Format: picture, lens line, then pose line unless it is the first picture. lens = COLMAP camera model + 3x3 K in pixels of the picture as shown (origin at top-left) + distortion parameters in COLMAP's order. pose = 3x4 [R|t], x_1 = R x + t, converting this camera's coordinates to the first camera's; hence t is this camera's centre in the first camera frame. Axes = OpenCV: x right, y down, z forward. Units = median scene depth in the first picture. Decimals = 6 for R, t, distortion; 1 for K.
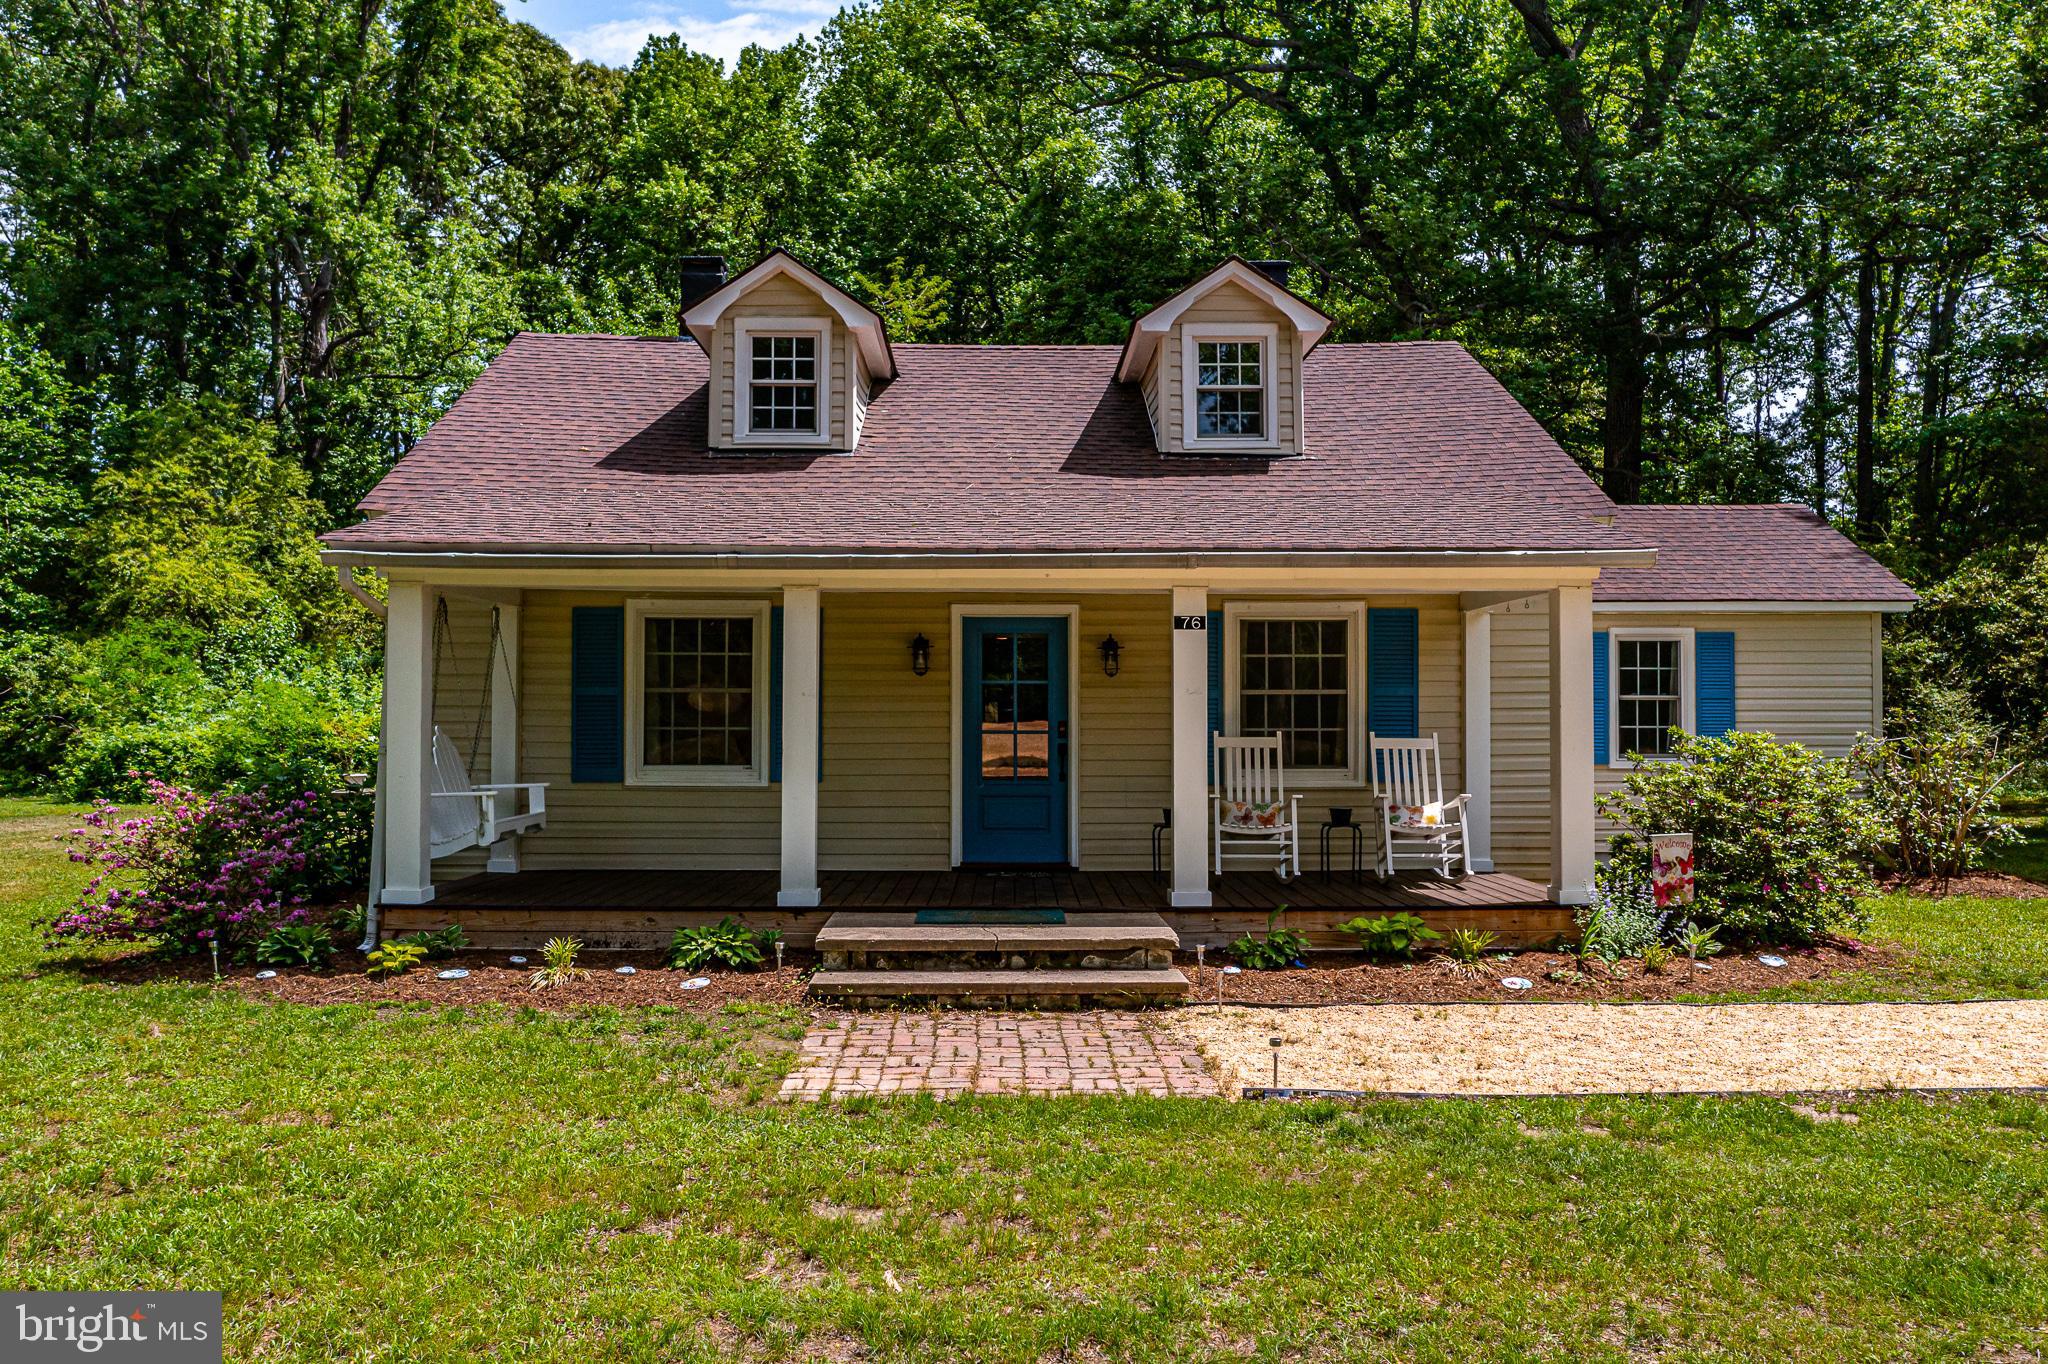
lens RADIAL K [[1629.8, 0, 1024.0], [0, 1629.8, 682.0], [0, 0, 1]] dist [-0.015758, -0.003349]
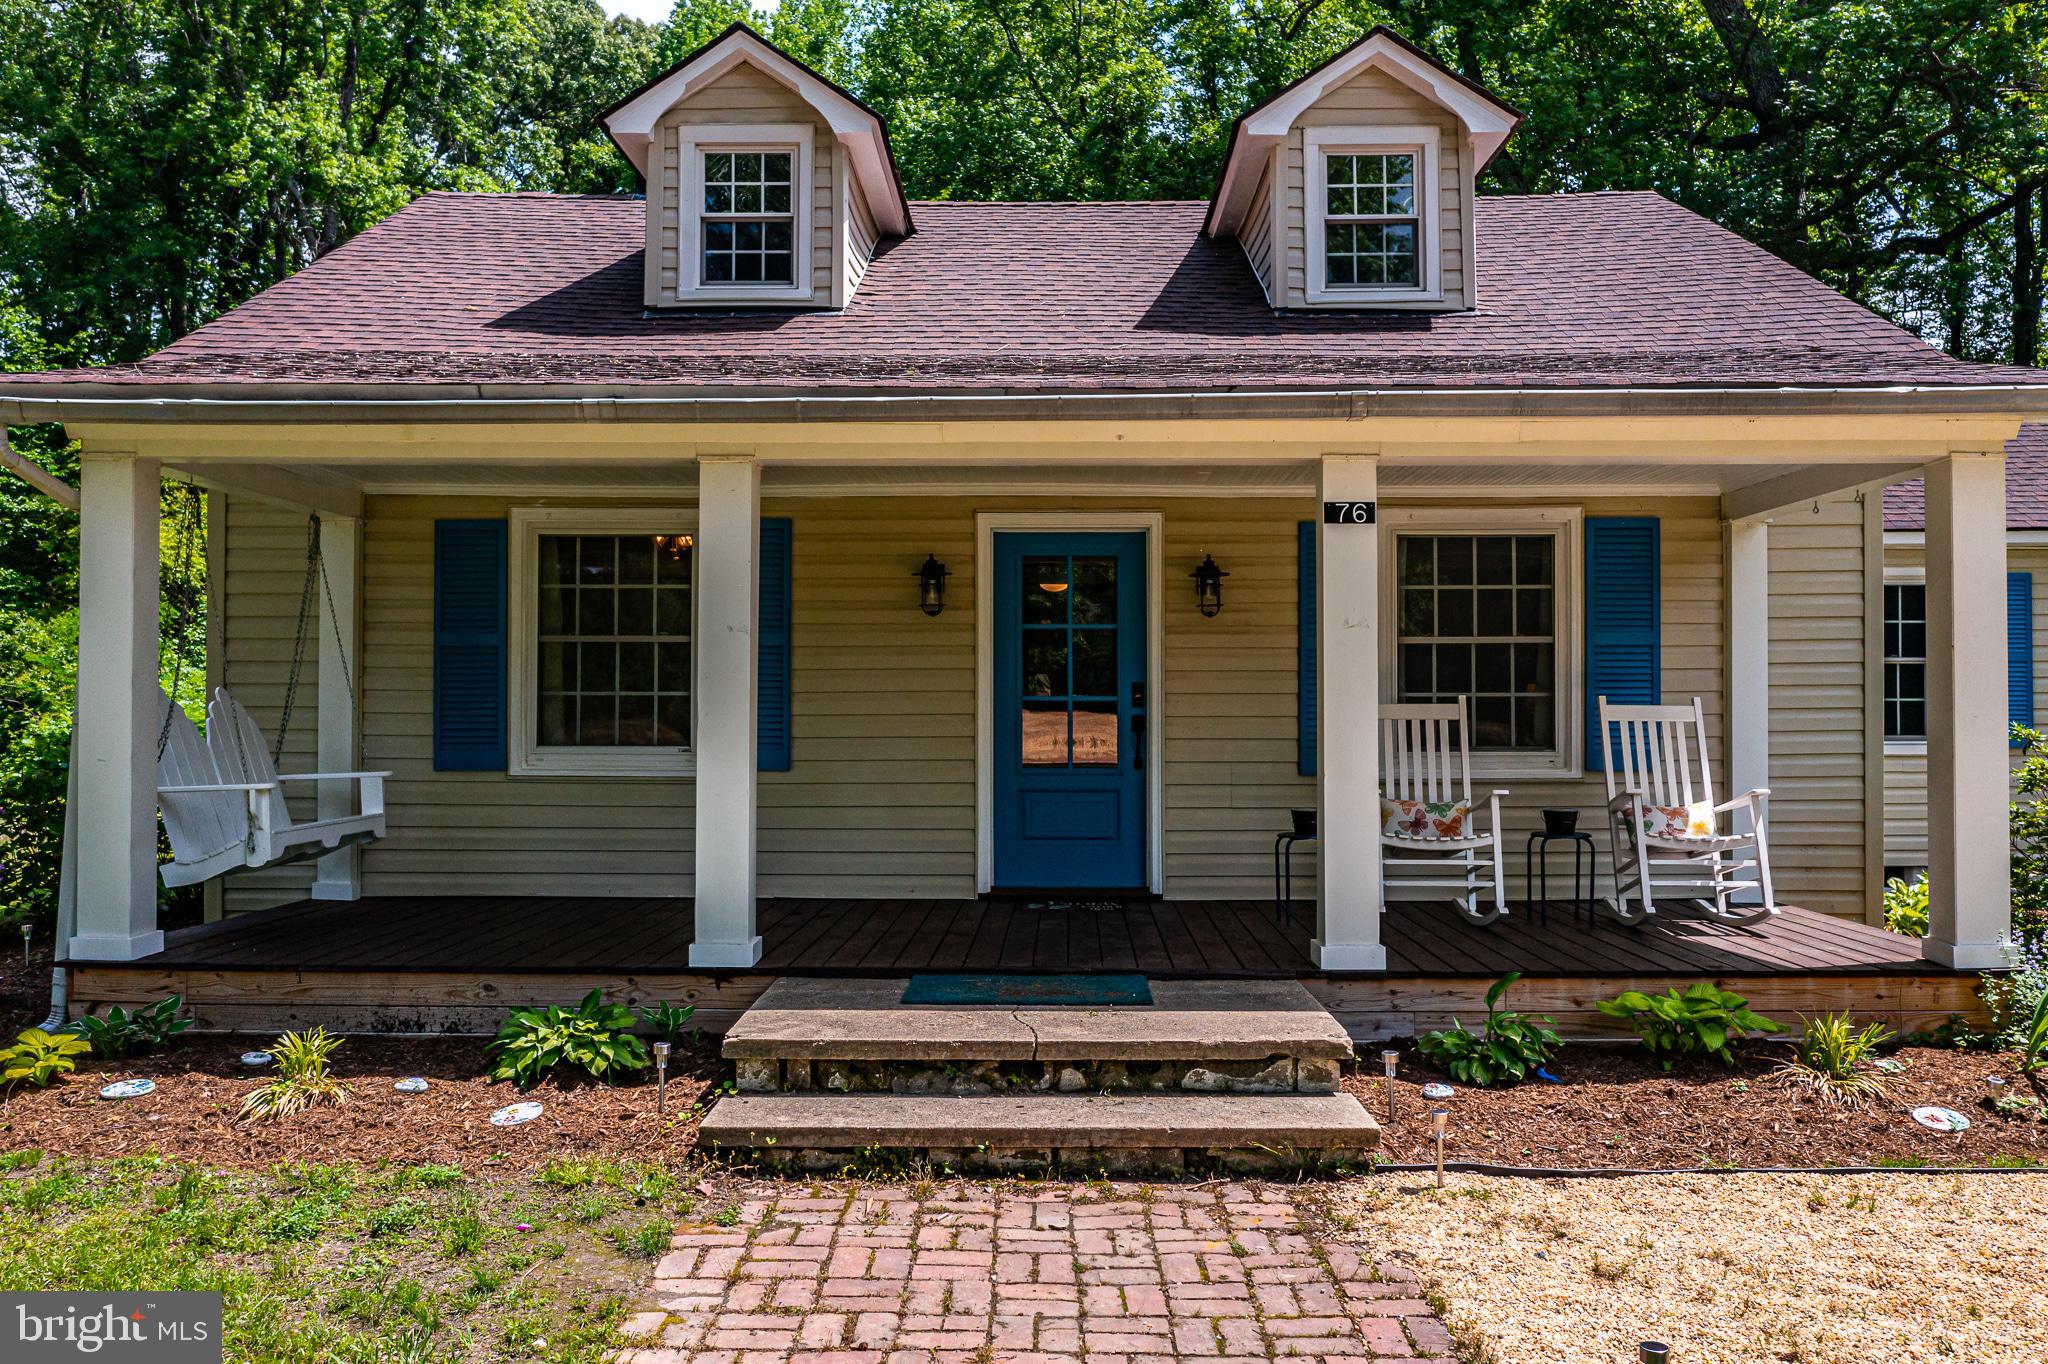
lens RADIAL K [[1638.3, 0, 1024.0], [0, 1638.3, 682.0], [0, 0, 1]] dist [-0.010419, 0.000576]
pose [[0.999349, -0.001176, -0.036068, 0.000207], [0.001340, 0.999989, 0.004531, 0.020789], [0.036063, -0.004577, 0.999339, 0.308181]]
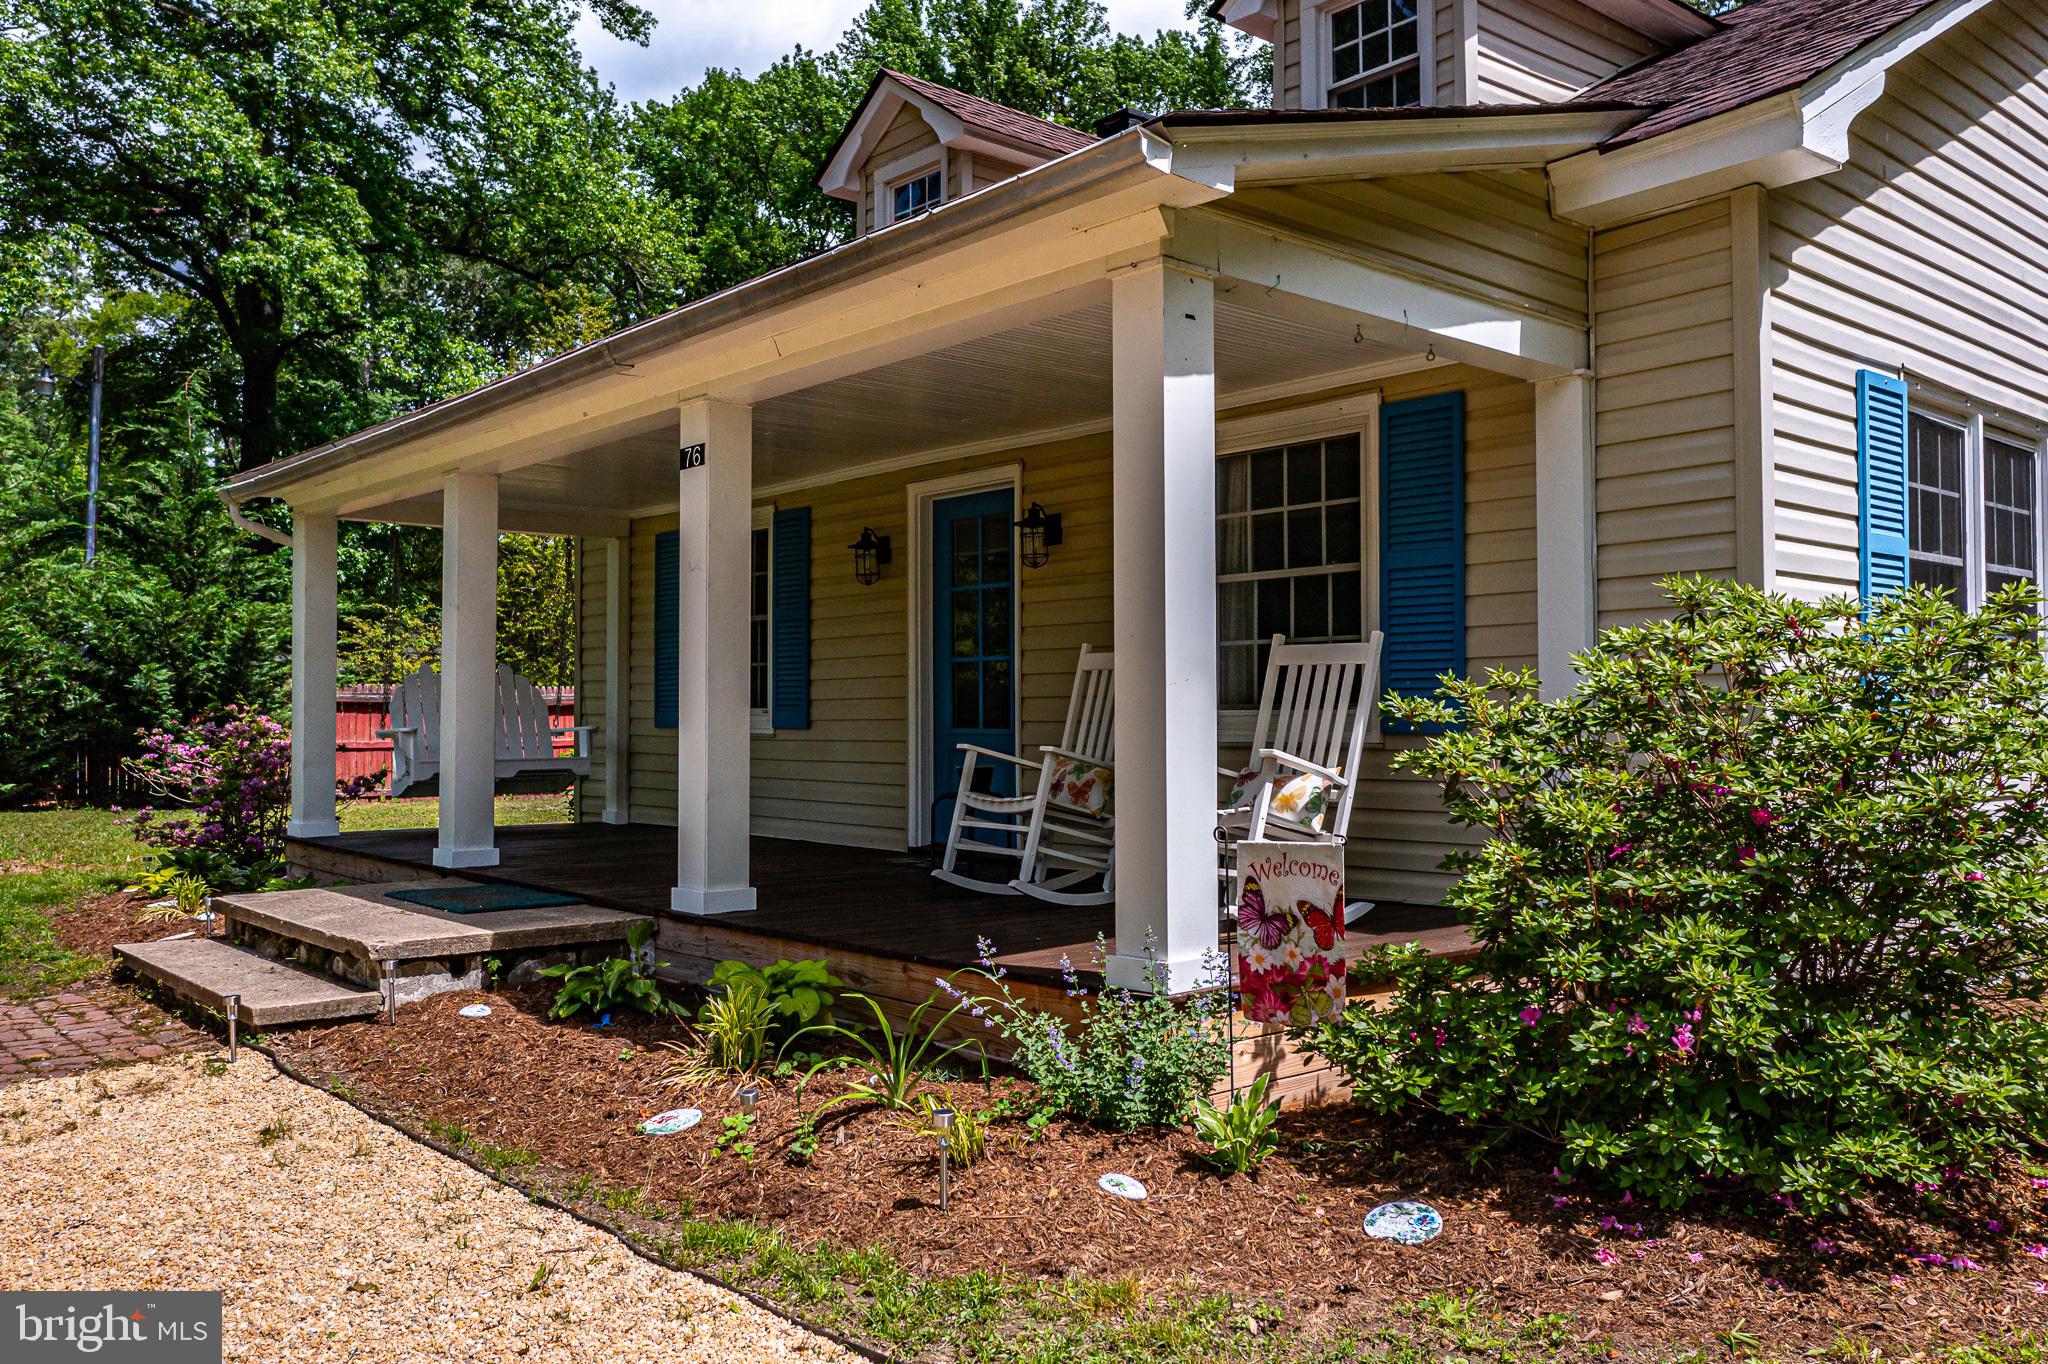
lens RADIAL K [[1631.6, 0, 1016.3], [0, 1631.6, 678.9], [0, 0, 1]] dist [-0.012166, 0.001316]
pose [[0.634337, -0.019723, -0.772805, 0.547918], [0.017354, 0.999786, -0.011271, 0.047810], [0.772862, -0.006262, 0.634543, 0.580512]]
